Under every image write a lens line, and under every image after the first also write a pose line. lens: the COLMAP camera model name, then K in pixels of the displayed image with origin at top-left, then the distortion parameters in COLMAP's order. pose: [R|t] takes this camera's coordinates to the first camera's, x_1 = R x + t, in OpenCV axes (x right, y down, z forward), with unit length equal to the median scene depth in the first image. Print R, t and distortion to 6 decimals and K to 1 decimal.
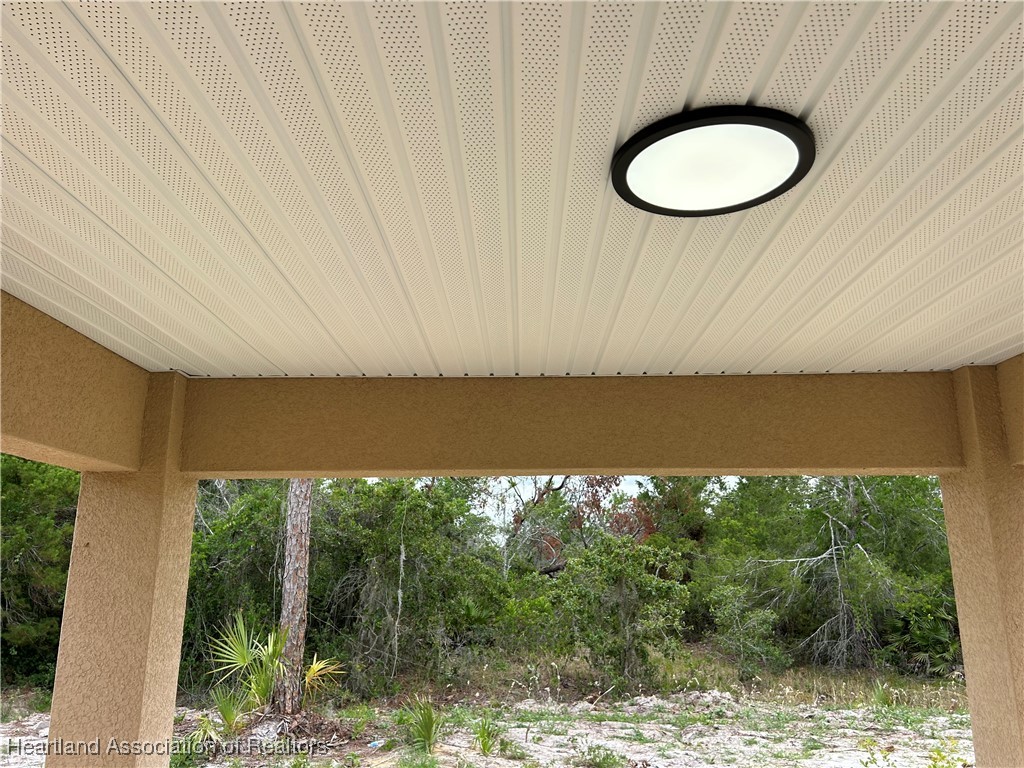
lens RADIAL K [[777.7, 0, 515.3], [0, 777.7, 387.5], [0, 0, 1]] dist [0.131825, -0.272414]
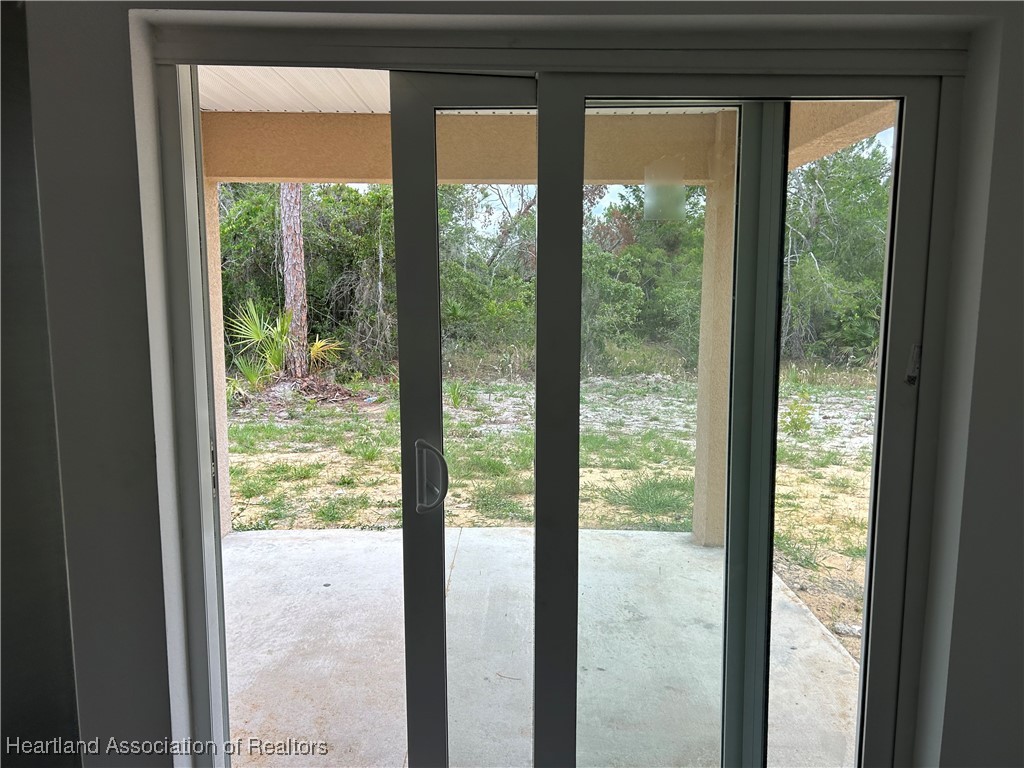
lens RADIAL K [[777.7, 0, 515.3], [0, 777.7, 387.5], [0, 0, 1]] dist [0.131825, -0.272414]
pose [[0.999946, 0.009448, 0.004313, 0.031628], [-0.010363, 0.935102, 0.354228, -0.010911], [-0.000686, -0.354254, 0.935149, -0.105870]]
